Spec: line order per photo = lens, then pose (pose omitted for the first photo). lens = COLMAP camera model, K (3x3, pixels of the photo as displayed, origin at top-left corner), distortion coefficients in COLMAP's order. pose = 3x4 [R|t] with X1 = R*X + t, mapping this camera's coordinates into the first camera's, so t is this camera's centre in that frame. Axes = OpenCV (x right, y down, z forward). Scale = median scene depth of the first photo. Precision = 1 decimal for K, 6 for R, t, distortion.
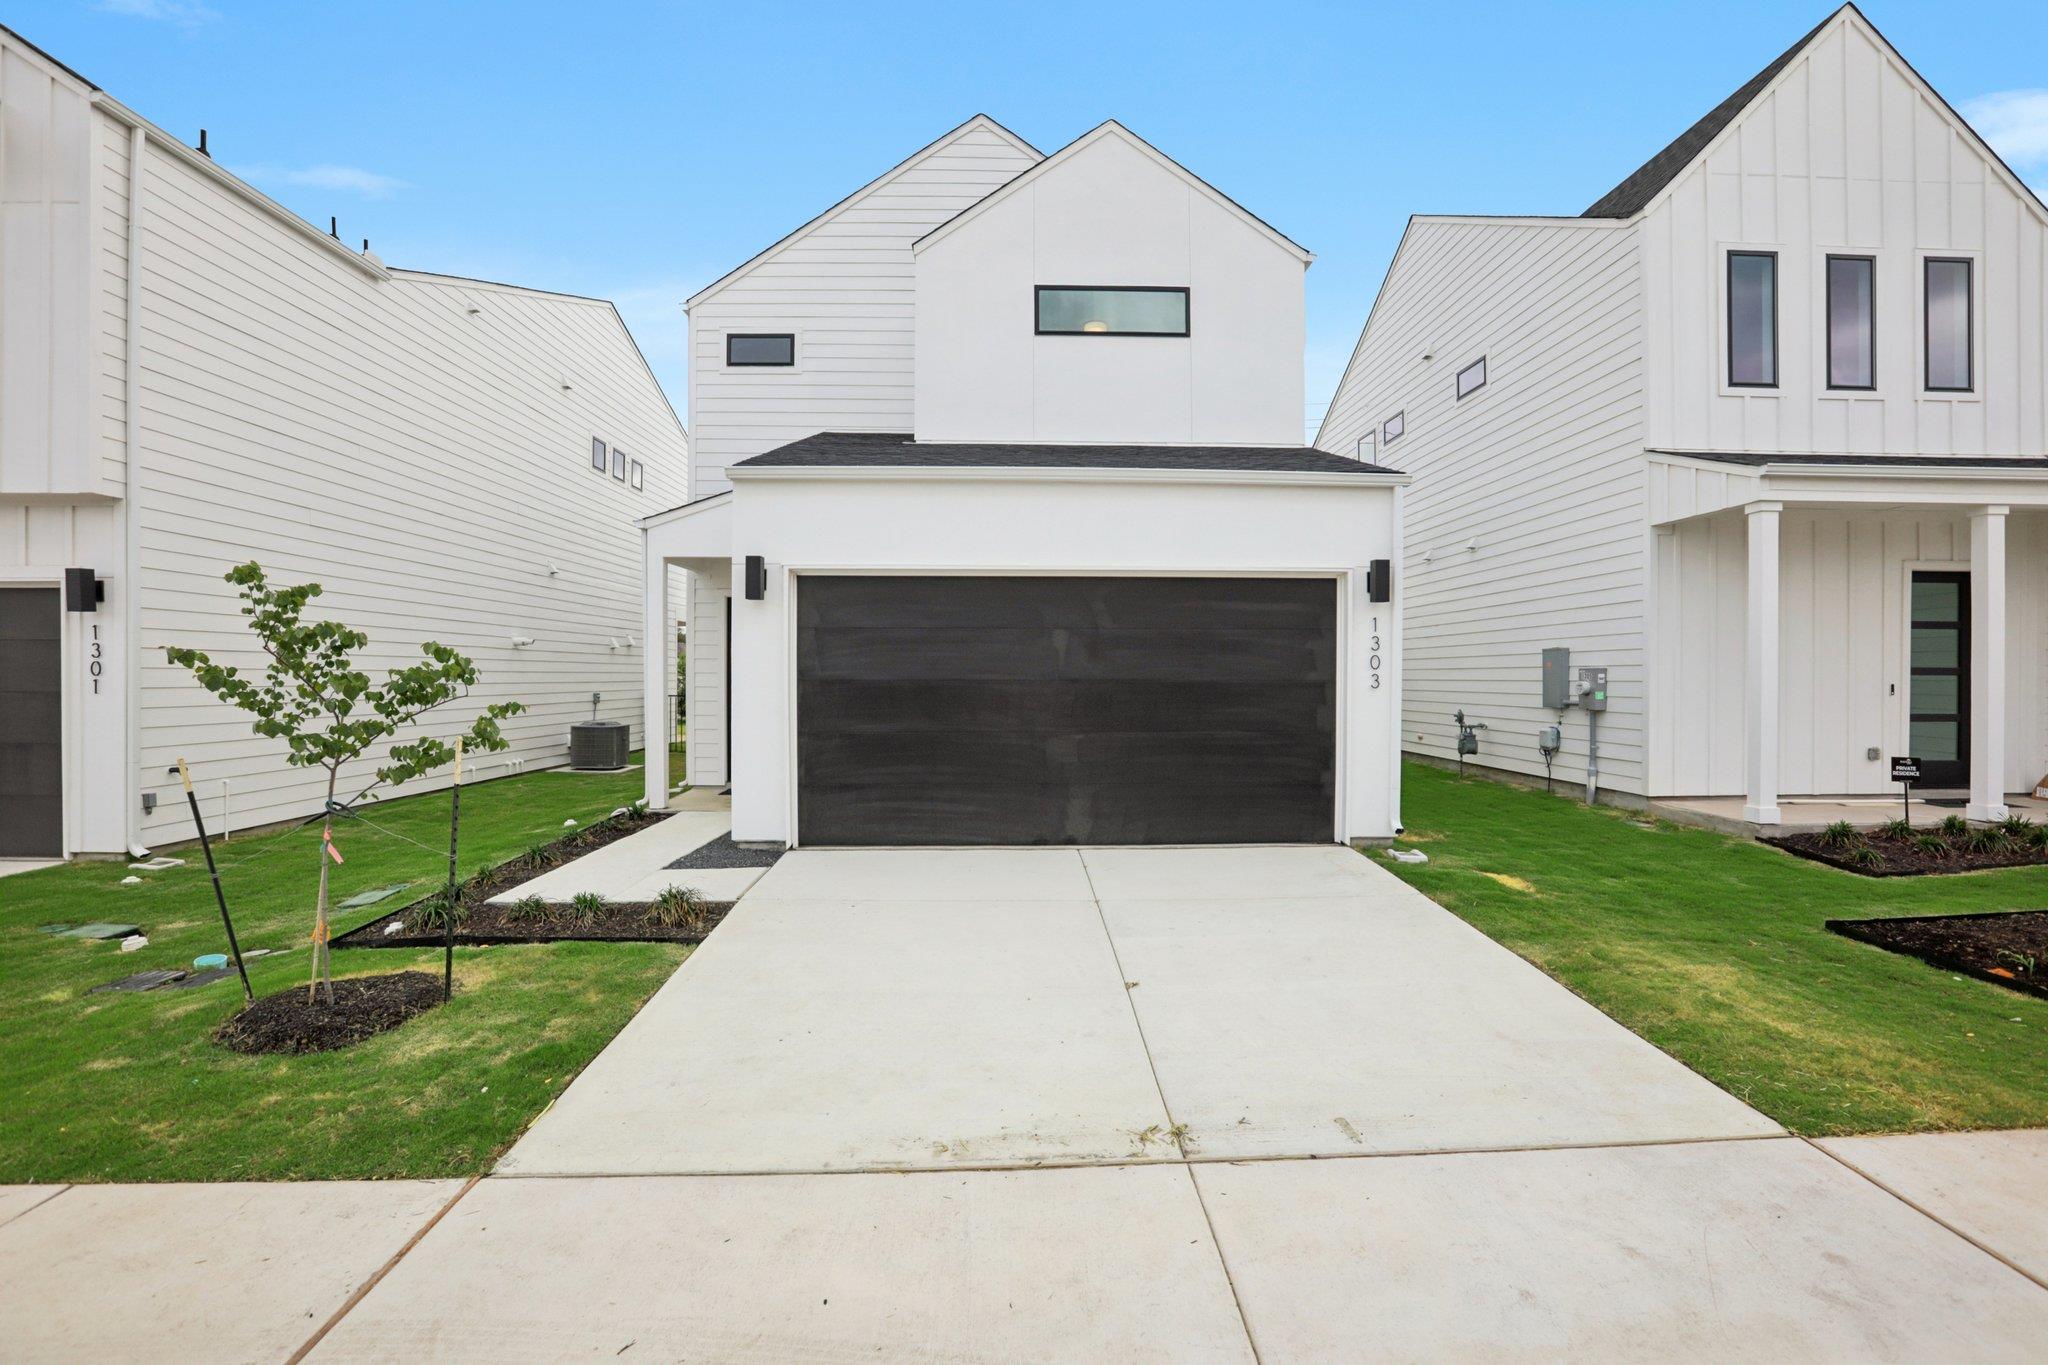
lens RADIAL K [[929.1, 0, 1034.6], [0, 929.1, 684.5], [0, 0, 1]] dist [-0.055841, 0.020457]
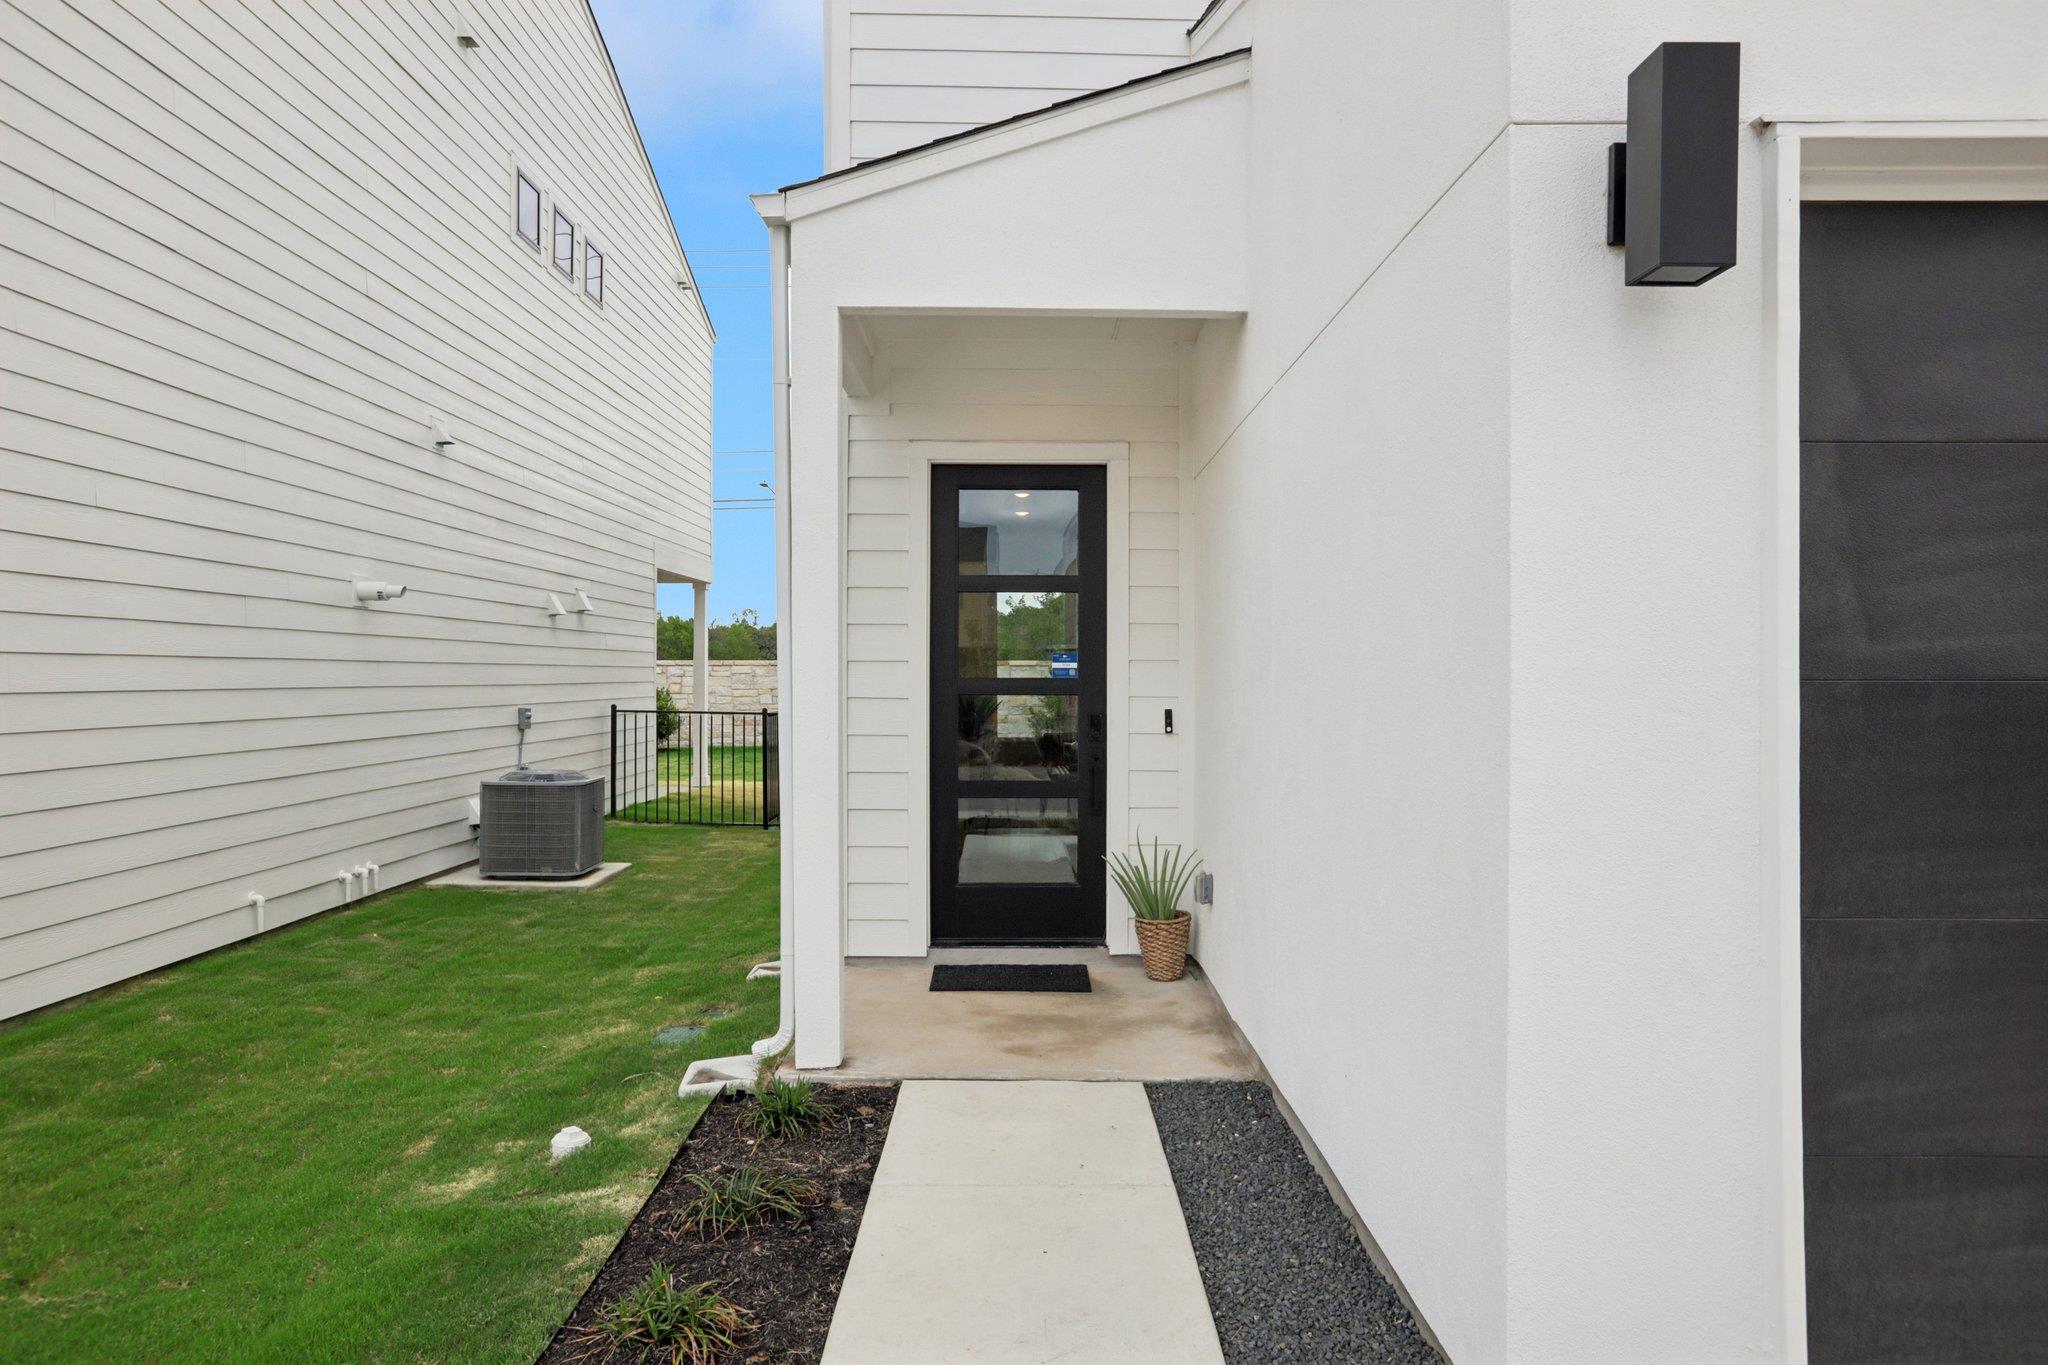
lens RADIAL K [[1305.9, 0, 1024.0], [0, 1305.9, 682.5], [0, 0, 1]] dist [-0.001016, -0.000533]
pose [[0.999740, 0.003089, -0.022590, -0.217648], [-0.003222, 0.999978, -0.005878, -0.000760], [0.022572, 0.005949, 0.999728, 0.353236]]
